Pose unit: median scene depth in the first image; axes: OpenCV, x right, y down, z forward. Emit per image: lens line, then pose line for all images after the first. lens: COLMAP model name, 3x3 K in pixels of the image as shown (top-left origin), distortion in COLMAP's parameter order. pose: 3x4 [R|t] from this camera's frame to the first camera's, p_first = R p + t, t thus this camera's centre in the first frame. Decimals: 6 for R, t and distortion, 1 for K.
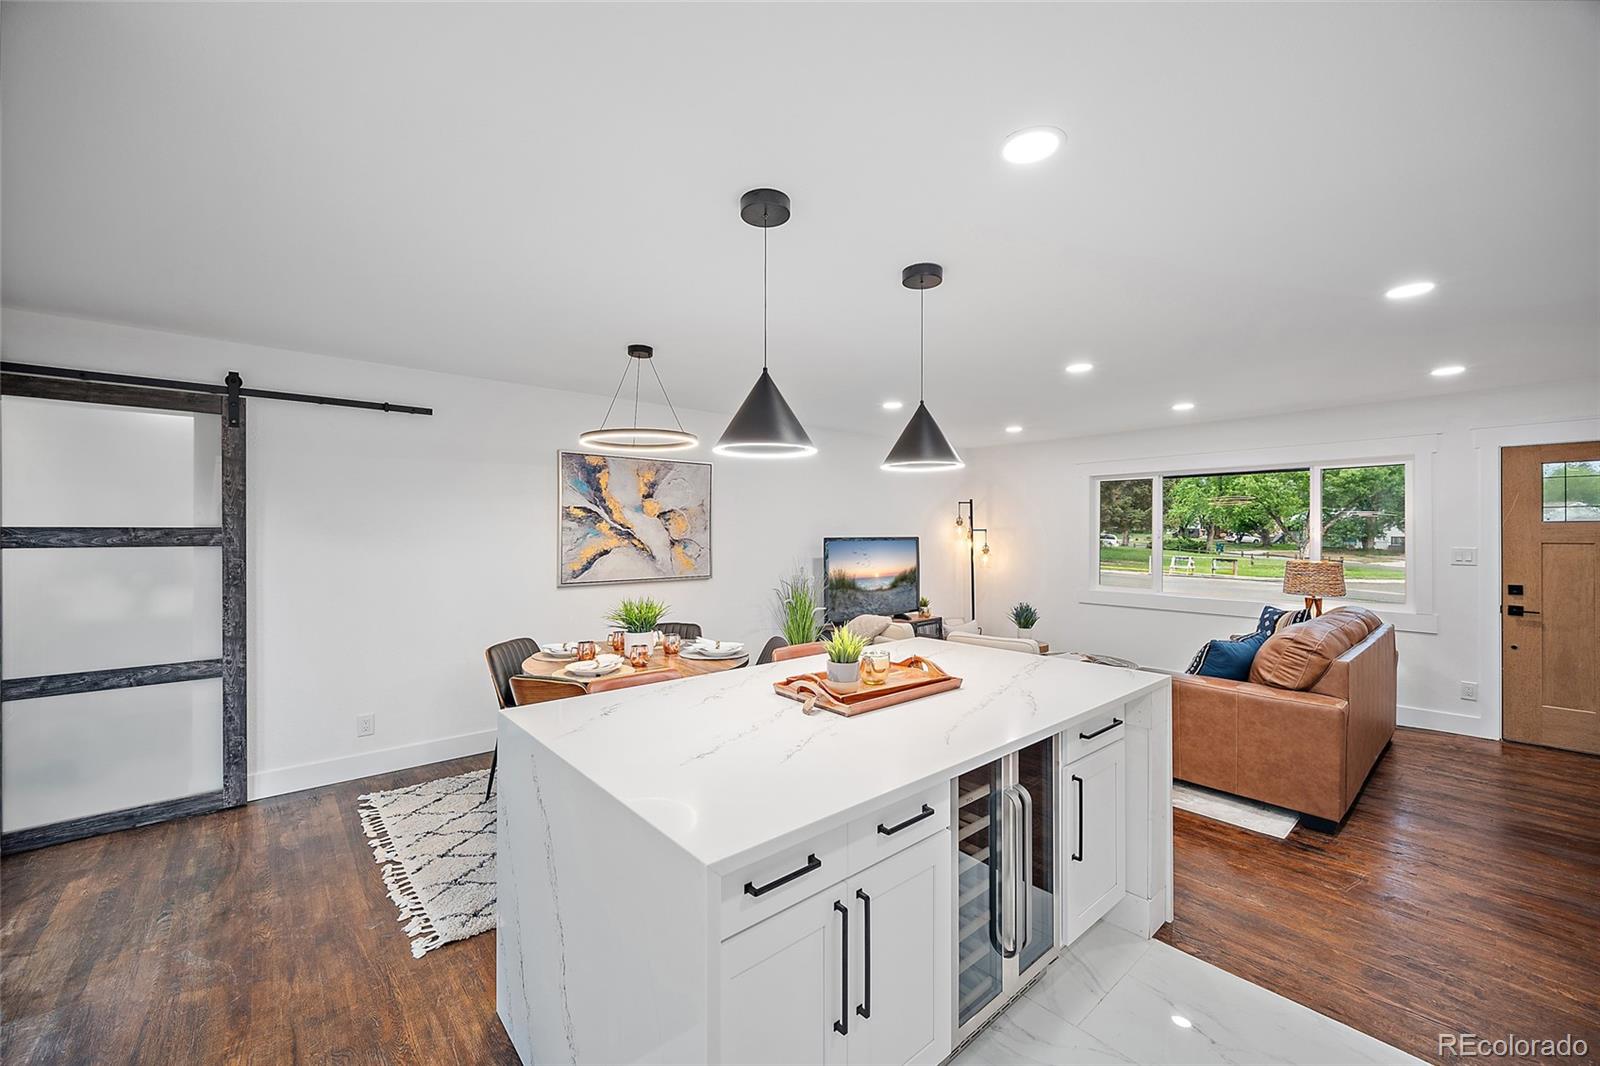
lens RADIAL K [[628.6, 0, 790.7], [0, 628.6, 529.7], [0, 0, 1]] dist [0.000785, -0.000300]
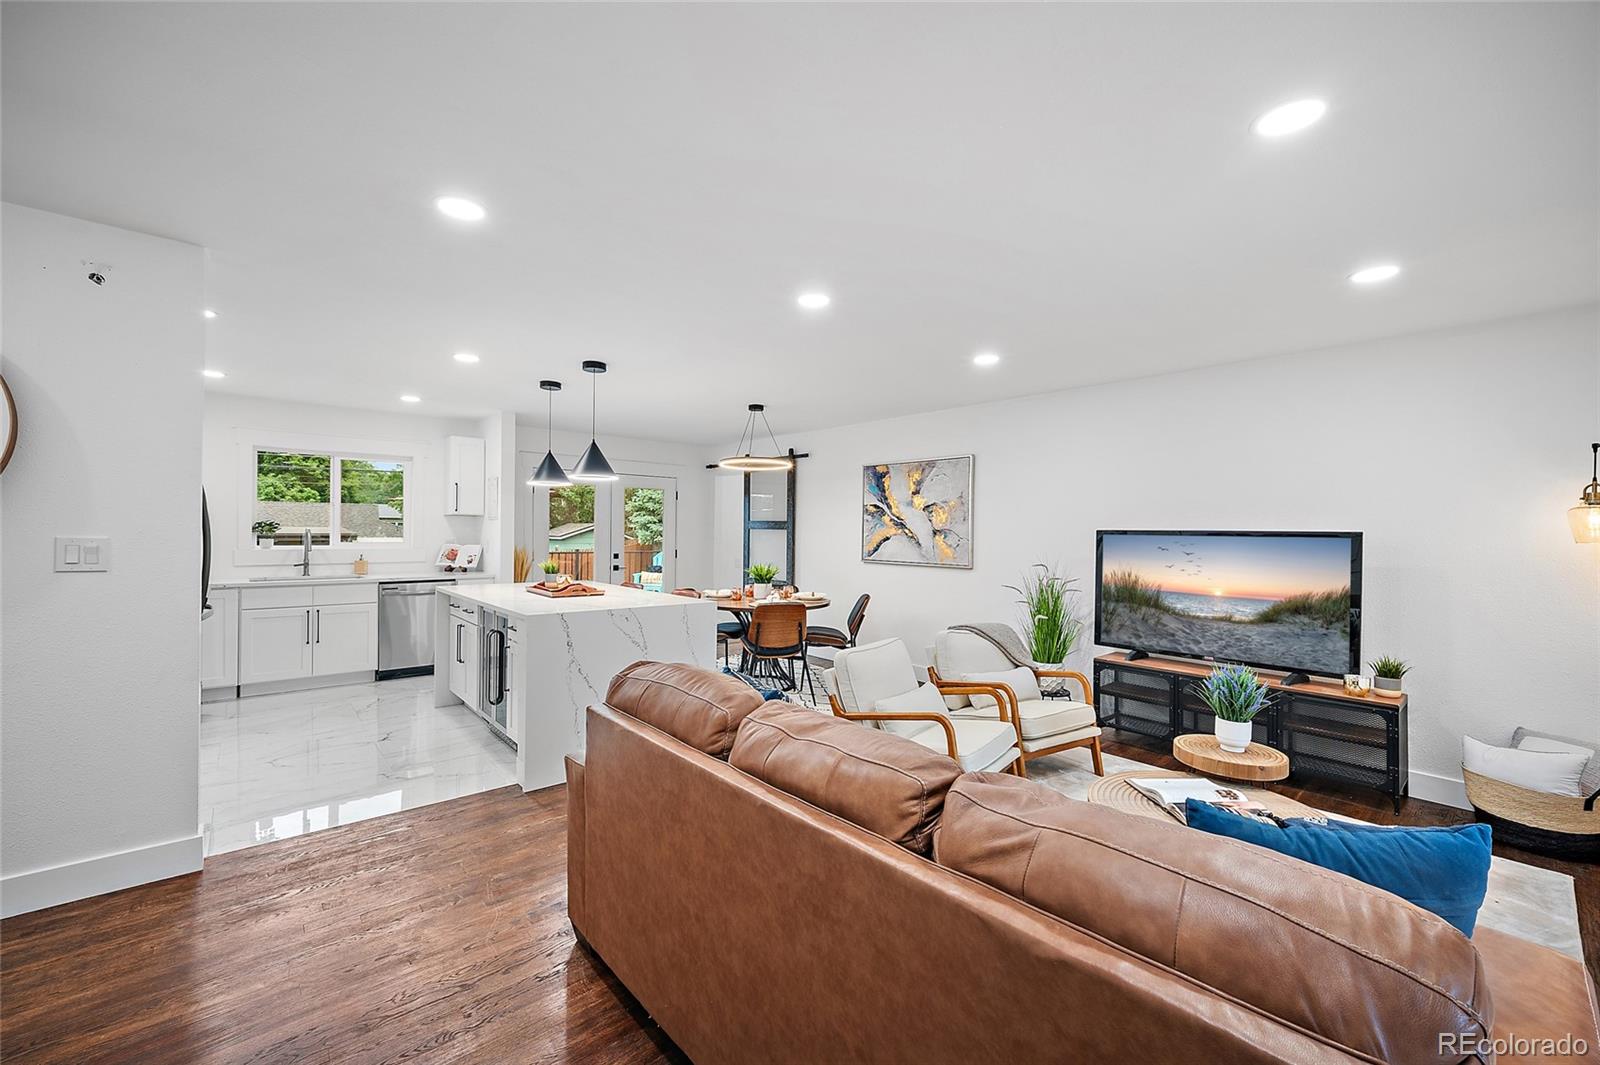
lens RADIAL K [[628.6, 0, 783.1], [0, 628.6, 526.9], [0, 0, 1]] dist [0.000785, -0.000300]
pose [[-0.004233, -0.001156, -0.999990, 0.971456], [-0.004527, 0.999989, -0.001137, 0.013737], [0.999981, 0.004523, -0.004238, 0.766801]]
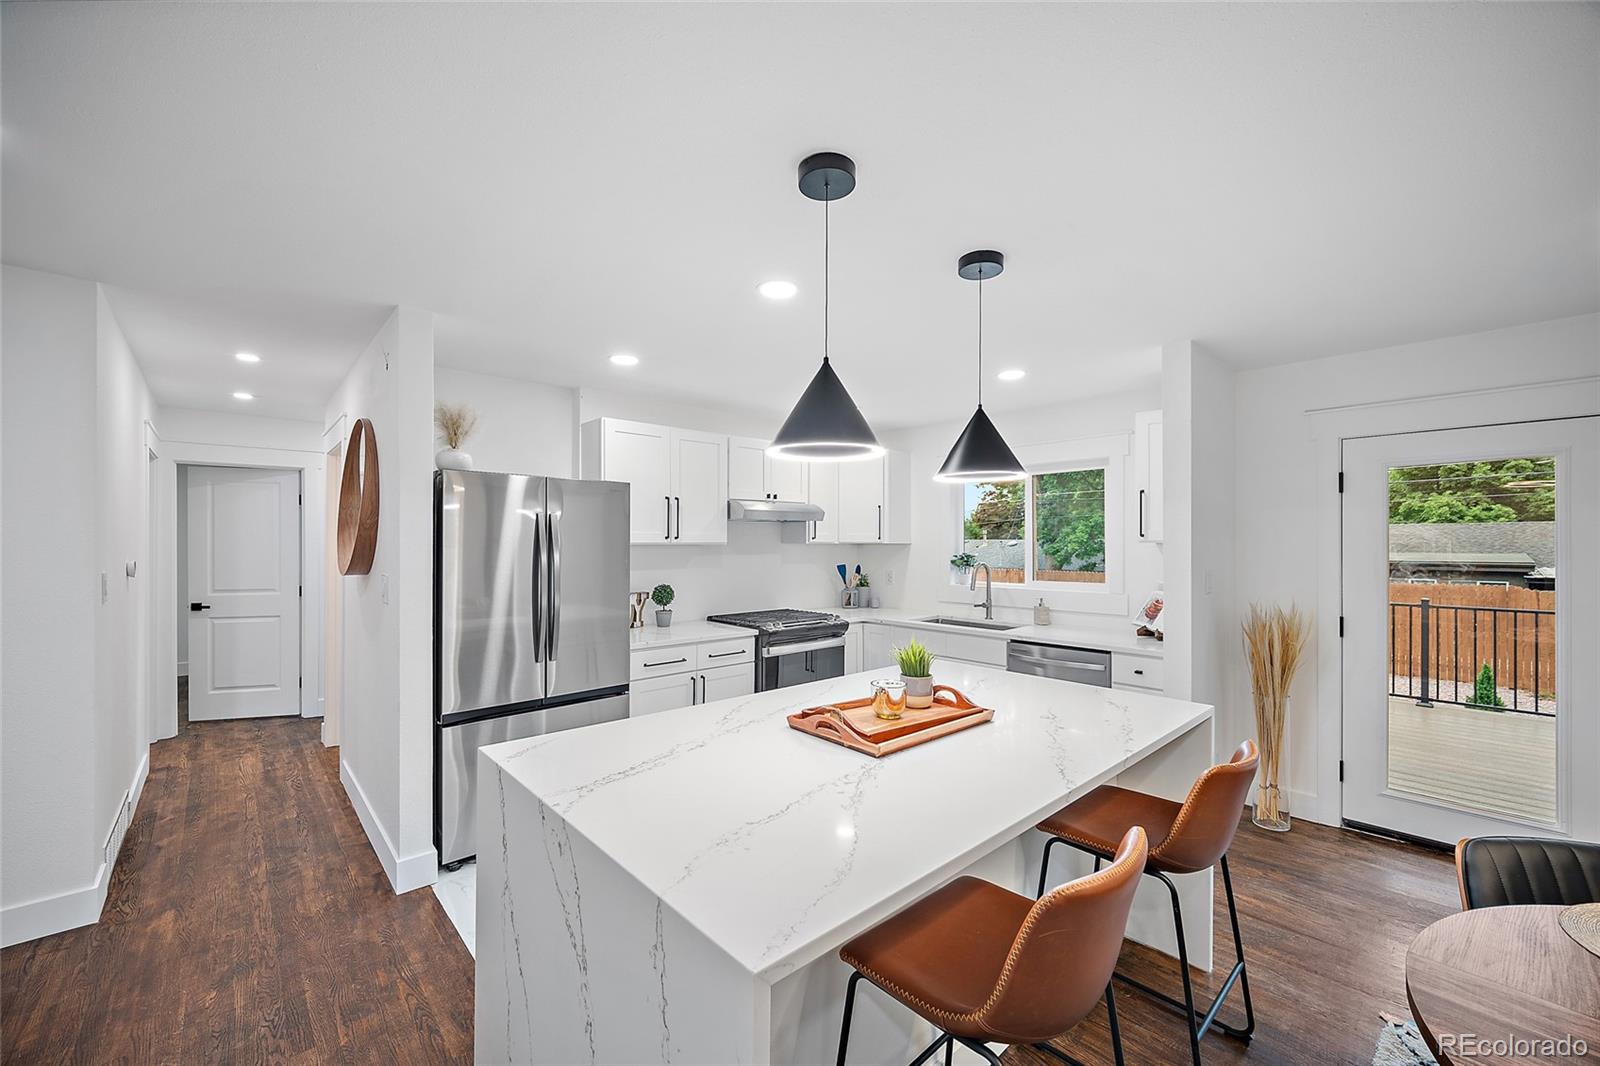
lens RADIAL K [[628.6, 0, 803.3], [0, 628.6, 541.1], [0, 0, 1]] dist [0.000785, -0.000300]
pose [[-0.999332, -0.000914, -0.036538, 0.136567], [-0.000406, 0.999903, -0.013910, -0.001086], [0.036547, -0.013886, -0.999235, 0.846221]]
